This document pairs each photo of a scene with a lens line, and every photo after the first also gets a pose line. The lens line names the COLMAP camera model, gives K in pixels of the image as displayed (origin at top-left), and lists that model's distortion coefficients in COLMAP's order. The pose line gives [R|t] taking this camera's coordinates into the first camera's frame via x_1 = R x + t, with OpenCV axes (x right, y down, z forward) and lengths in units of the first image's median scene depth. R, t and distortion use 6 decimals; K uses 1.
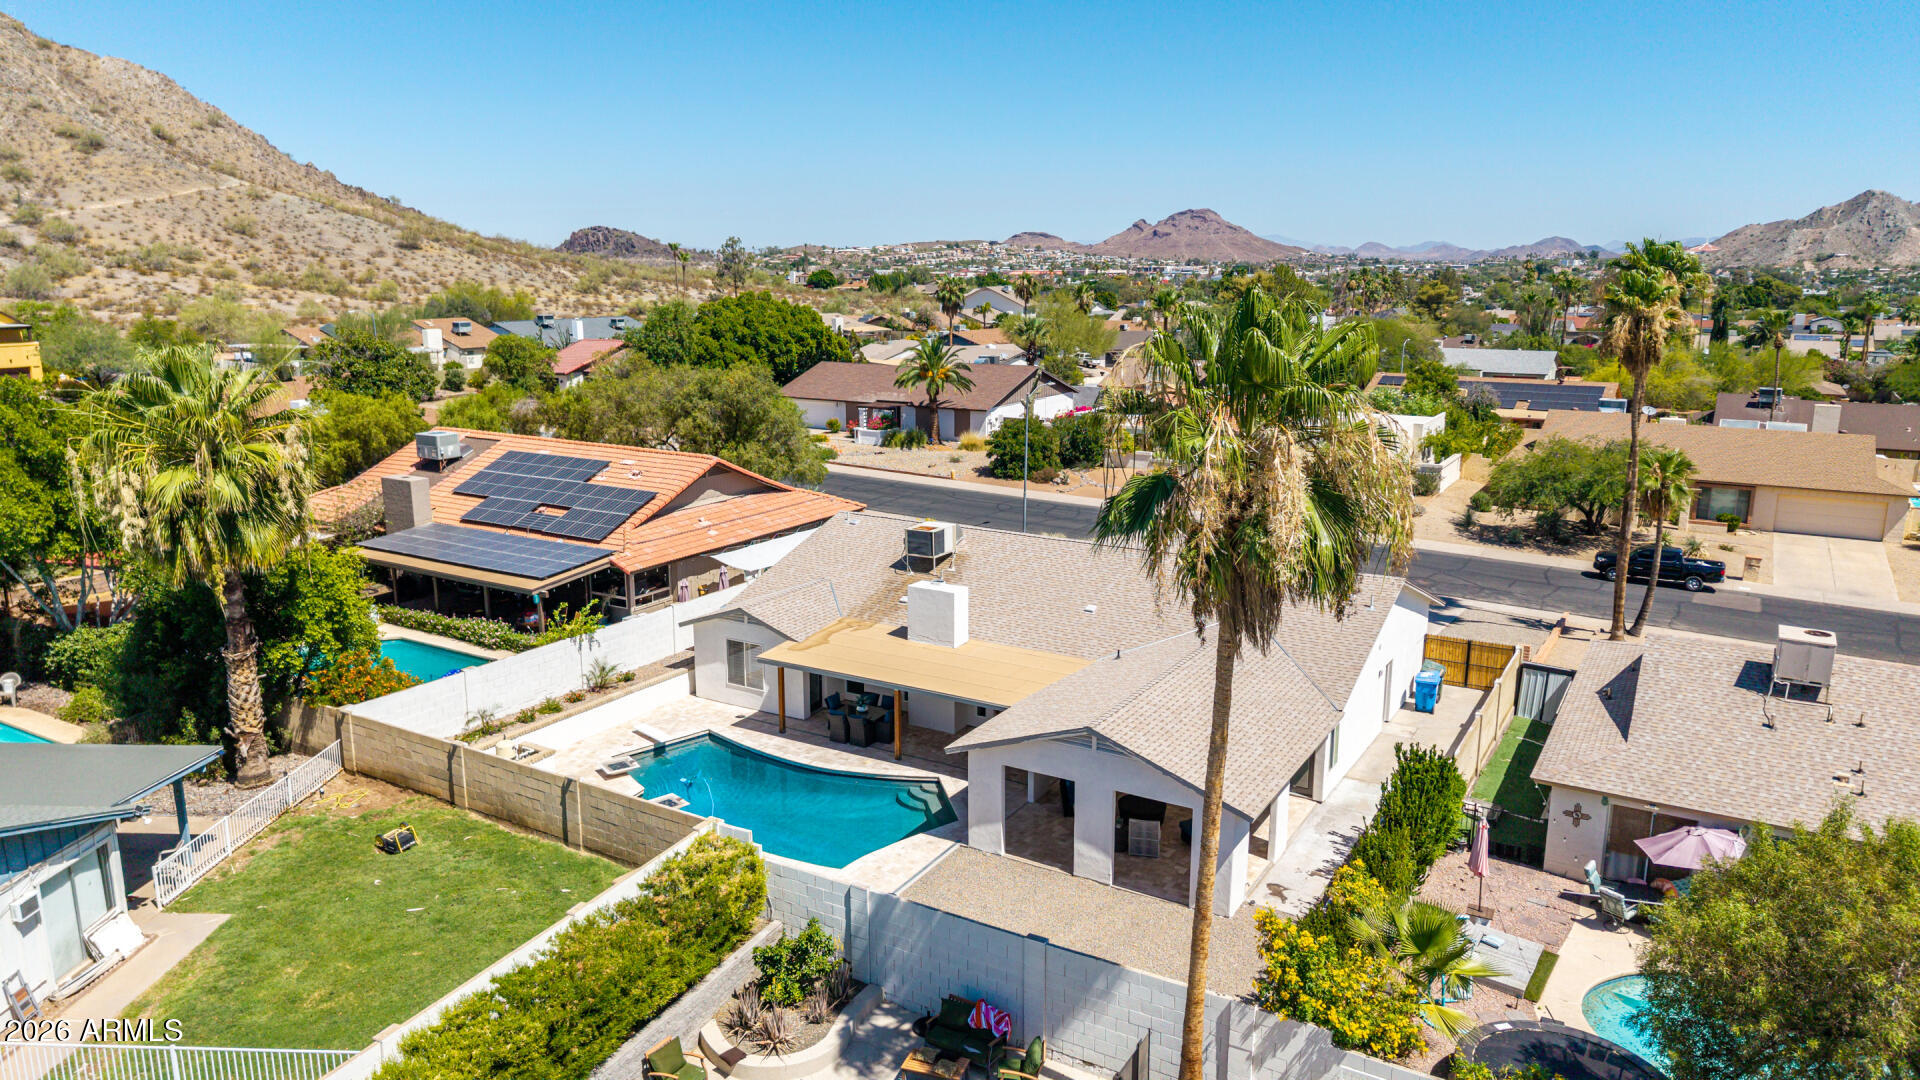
lens RADIAL K [[1289.8, 0, 963.7], [0, 1289.8, 542.5], [0, 0, 1]] dist [0.024141, -0.024803]
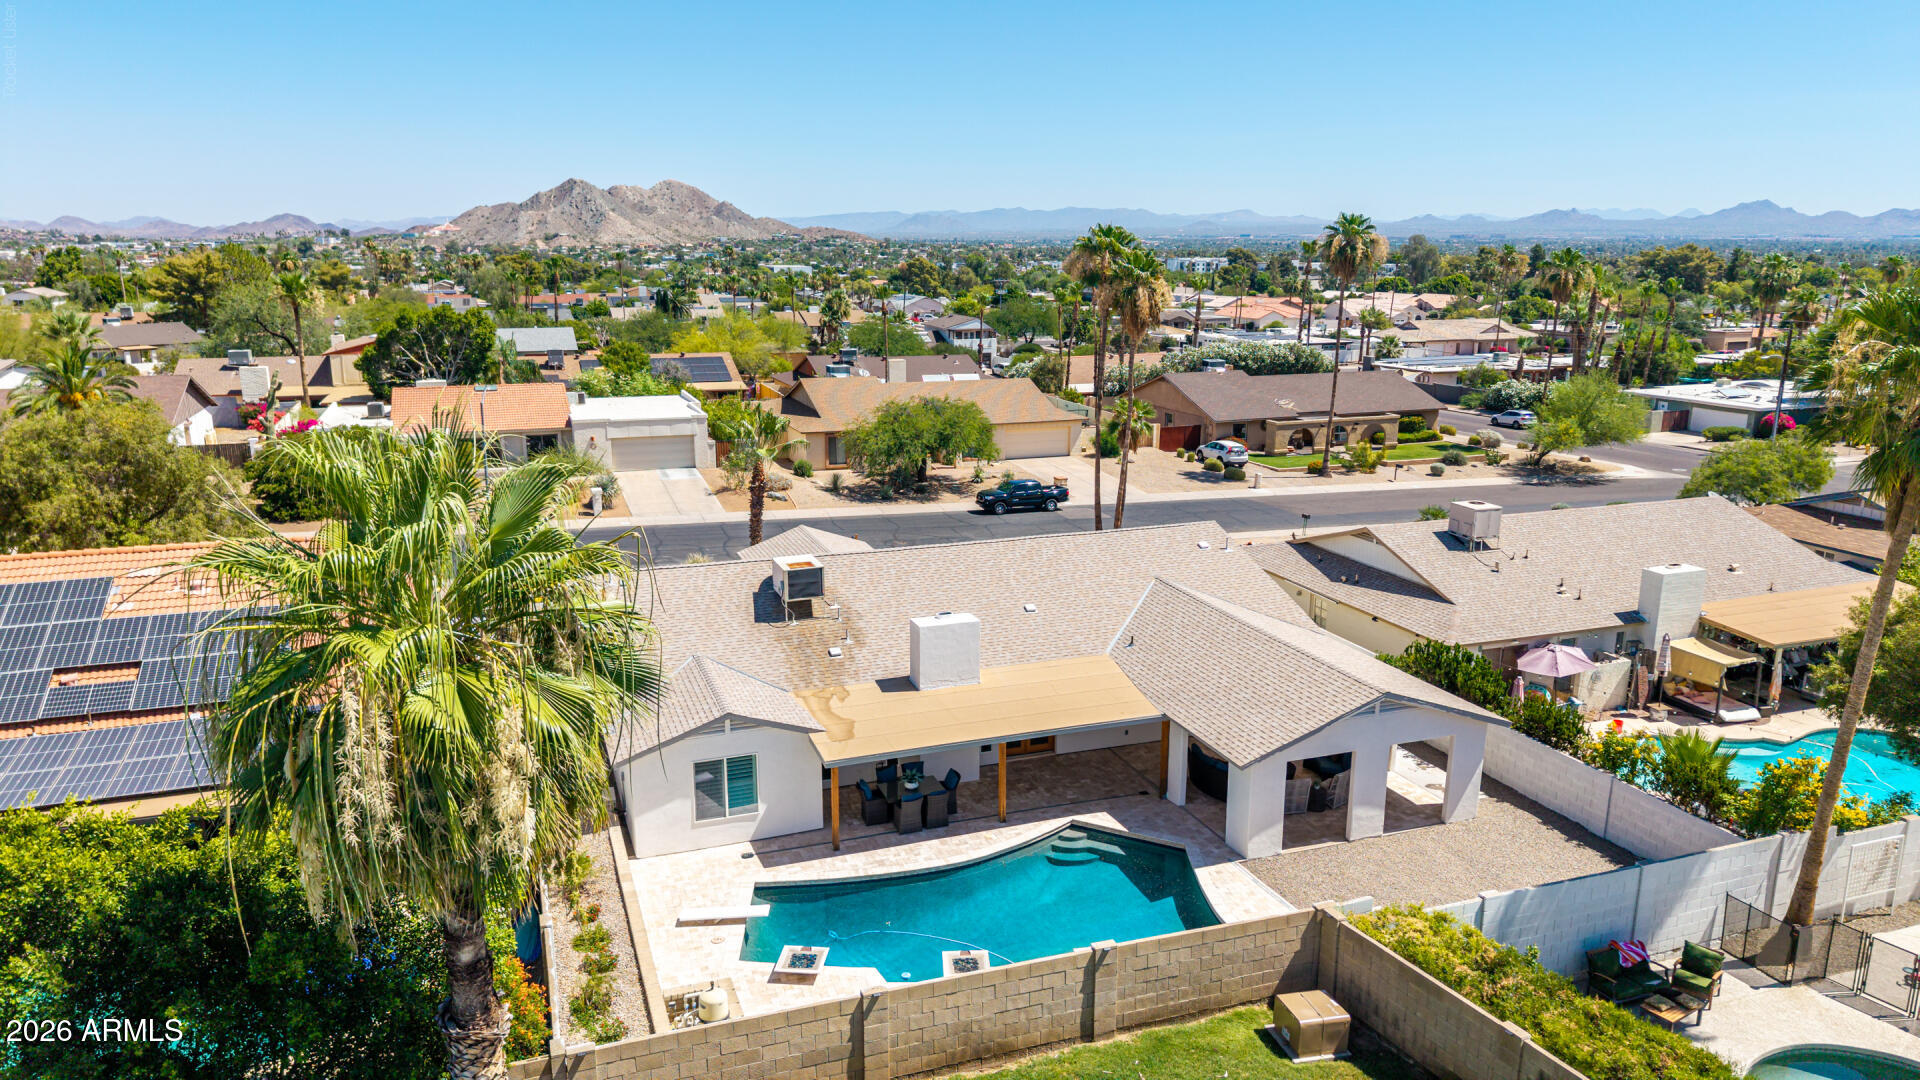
lens RADIAL K [[1289.8, 0, 967.1], [0, 1289.8, 536.8], [0, 0, 1]] dist [0.024141, -0.024803]
pose [[0.628702, -0.173809, 0.757974, -0.352980], [0.164721, 0.982350, 0.088633, -0.051139], [-0.760001, 0.069130, 0.646235, 0.231443]]
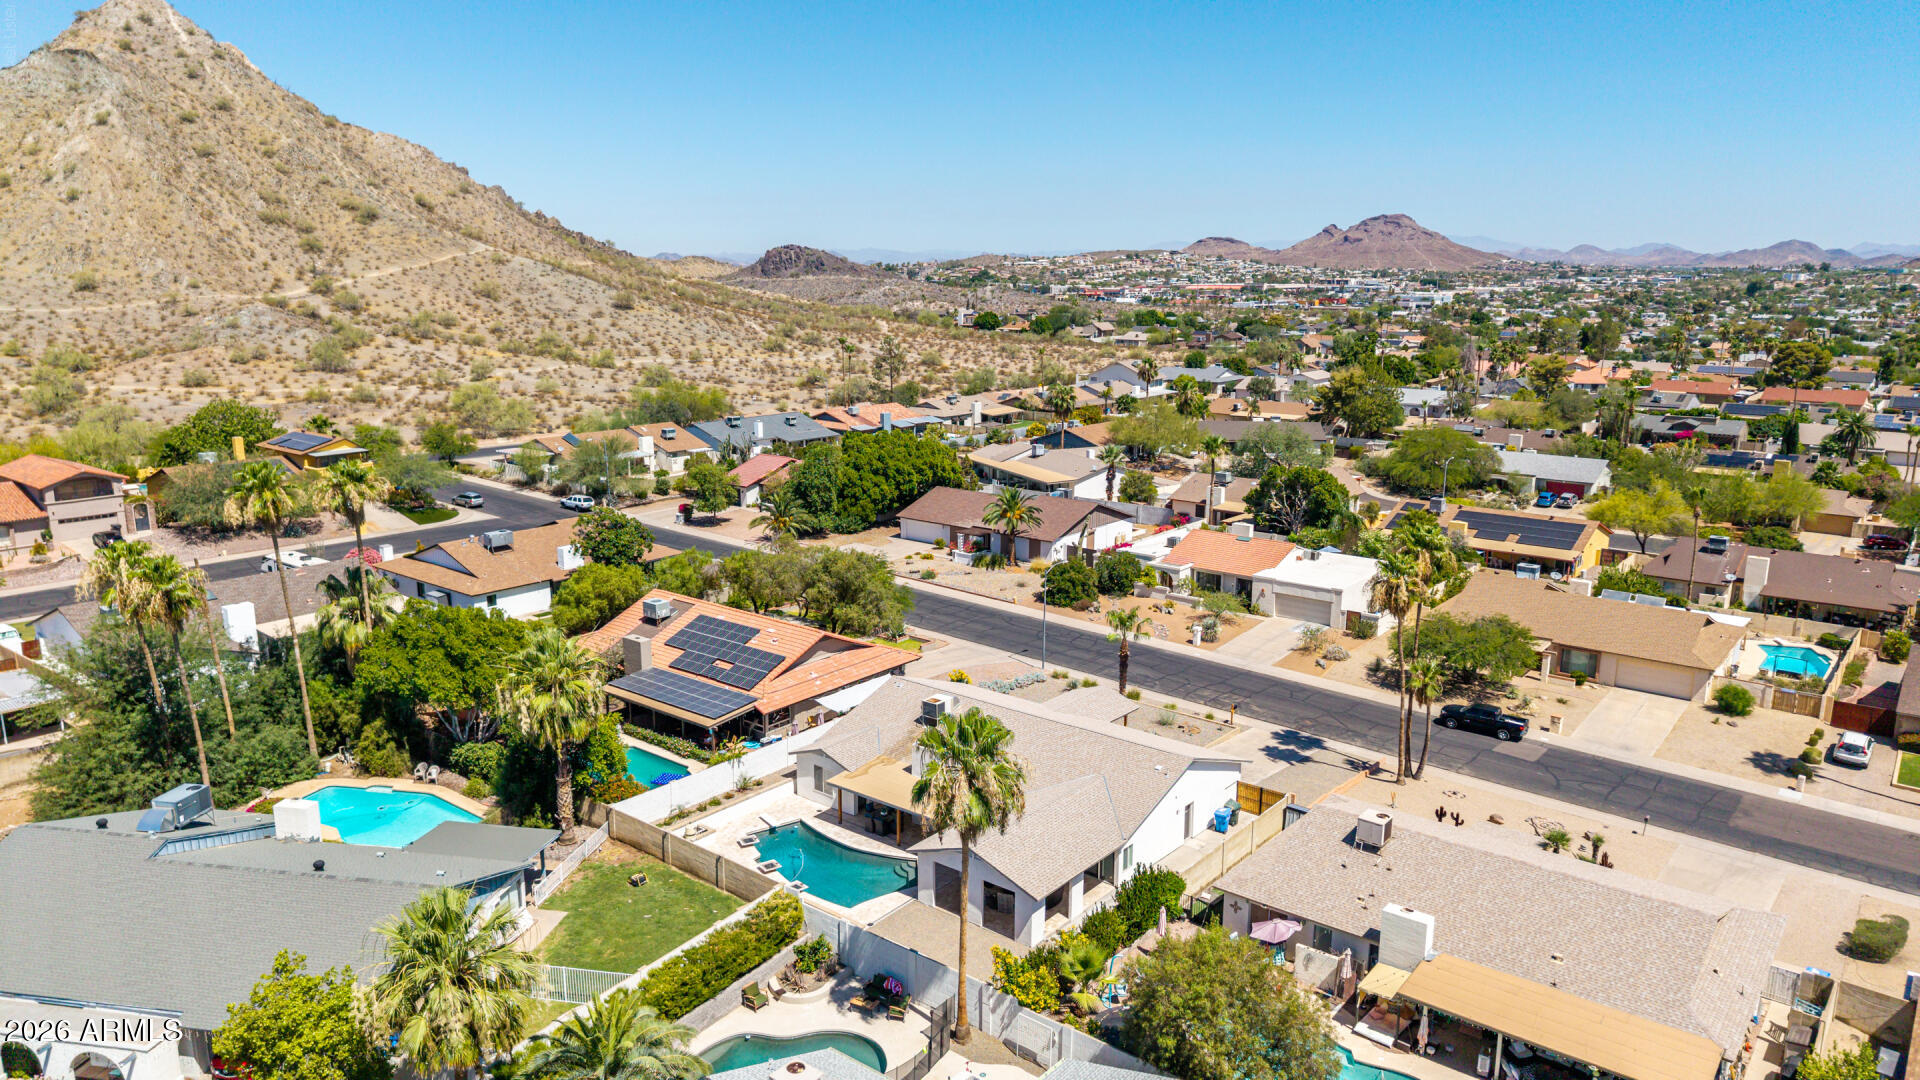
lens RADIAL K [[1289.8, 0, 967.4], [0, 1289.8, 543.8], [0, 0, 1]] dist [0.024141, -0.024803]
pose [[0.990585, 0.034371, -0.132514, 0.139246], [-0.034235, 0.999408, 0.003302, -0.136245], [0.132549, 0.001266, 0.991176, -0.402334]]
